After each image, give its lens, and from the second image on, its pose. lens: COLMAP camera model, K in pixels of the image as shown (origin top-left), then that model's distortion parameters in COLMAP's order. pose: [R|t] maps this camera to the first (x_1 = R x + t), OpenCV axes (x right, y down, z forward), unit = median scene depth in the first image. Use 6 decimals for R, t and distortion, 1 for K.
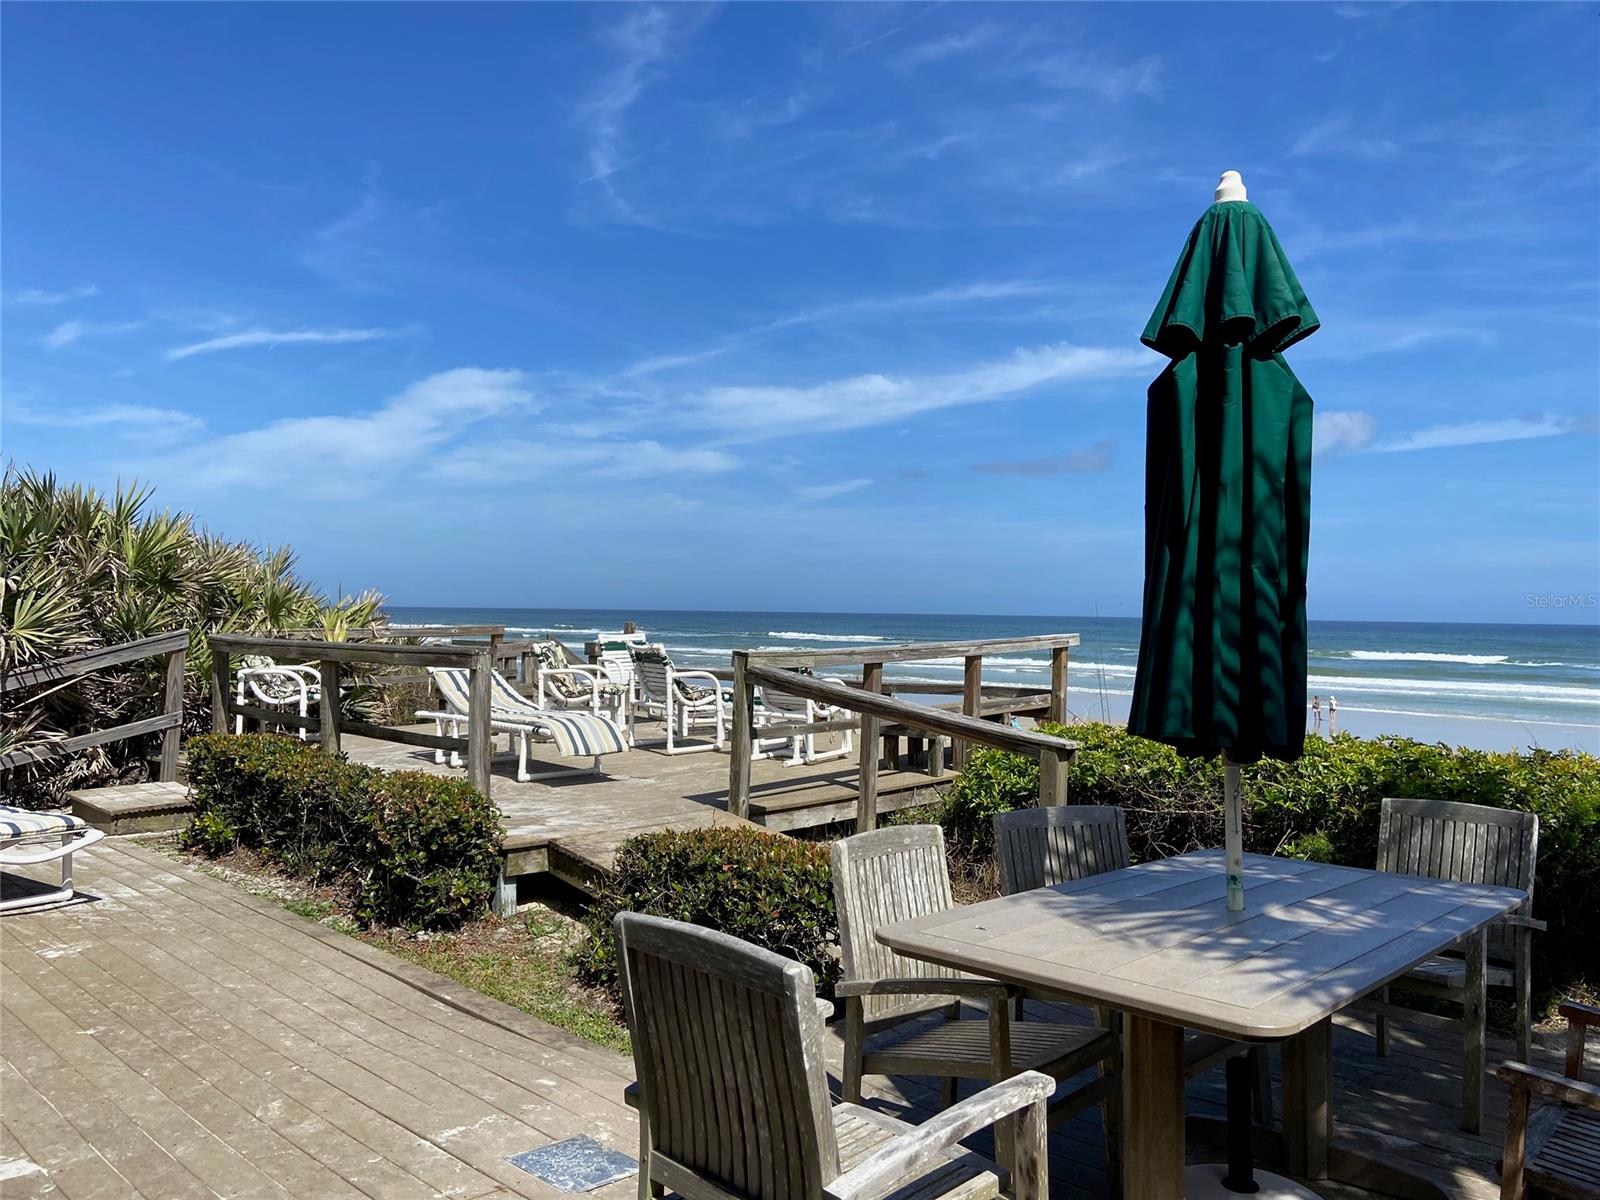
lens RADIAL K [[1189.9, 0, 800.0], [0, 1189.9, 600.0], [0, 0, 1]] dist [0.070912, -0.087362]
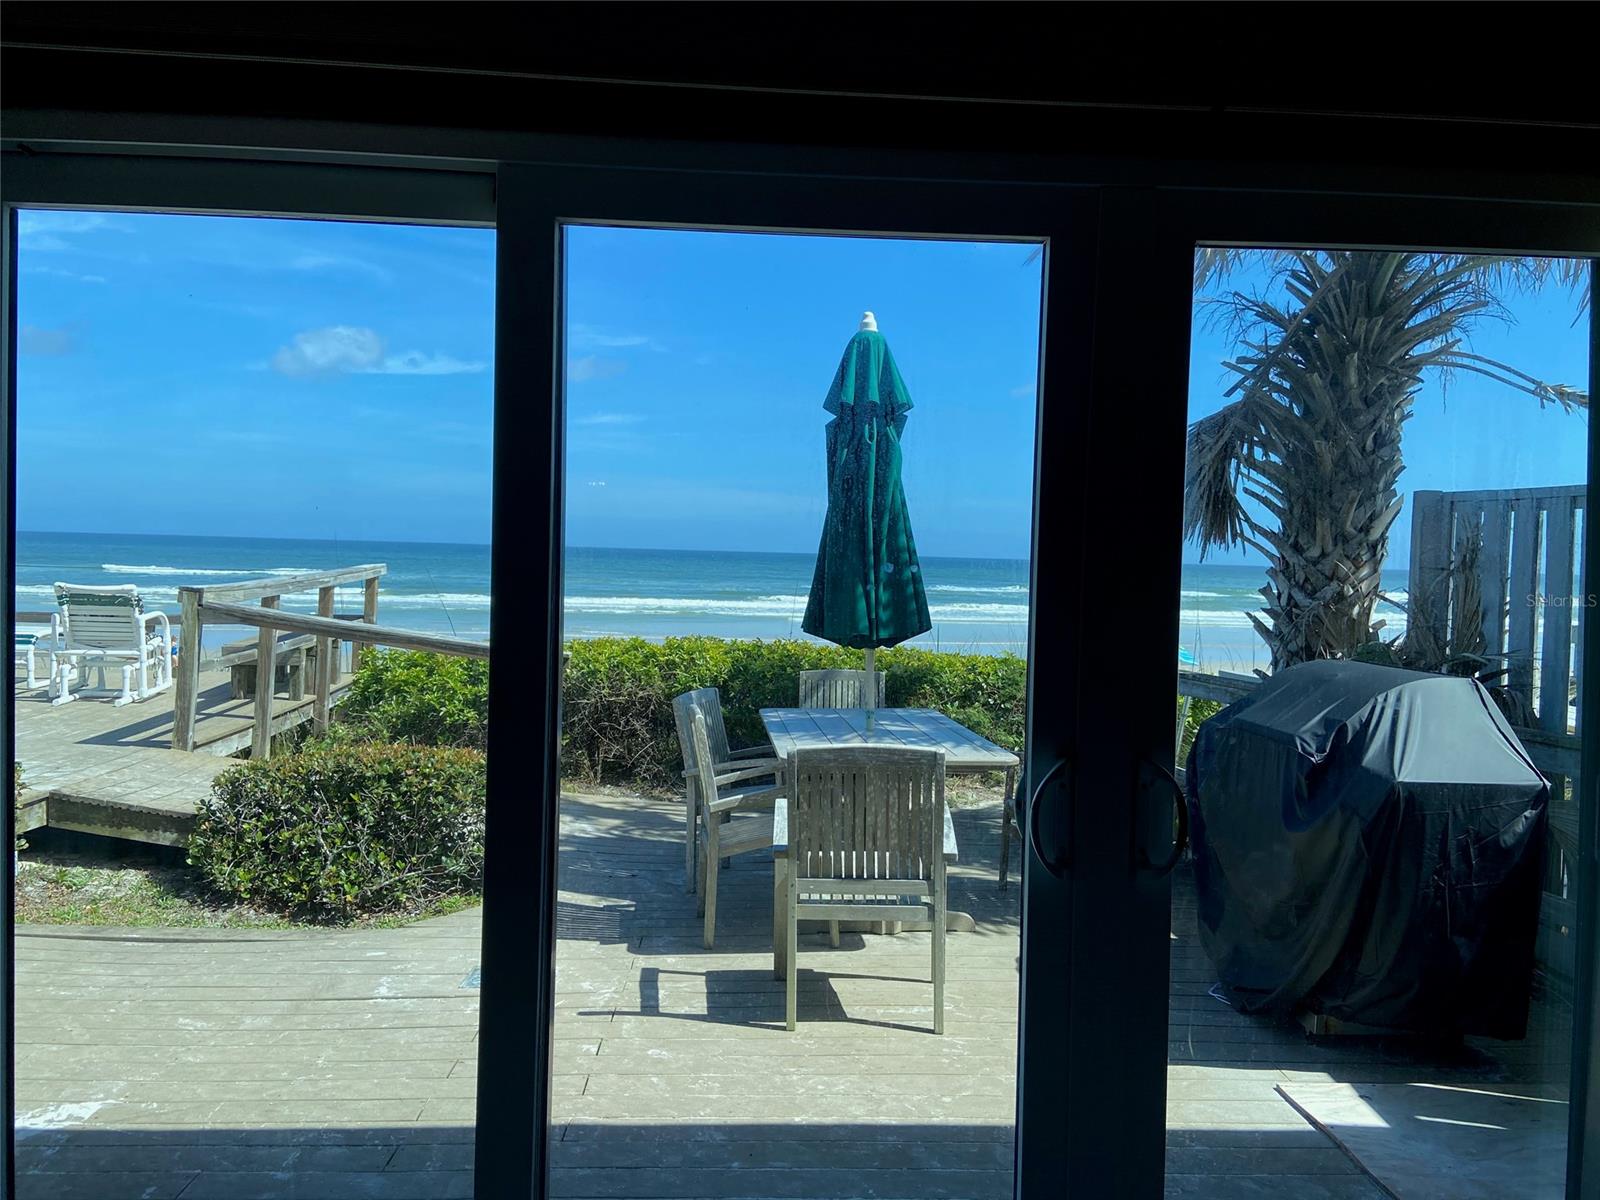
lens RADIAL K [[1189.9, 0, 800.0], [0, 1189.9, 600.0], [0, 0, 1]] dist [0.070912, -0.087362]
pose [[0.684301, -0.021904, 0.728871, -0.654362], [-0.027169, 0.998089, 0.055503, -0.023038], [-0.728693, -0.057783, 0.682398, -0.084833]]
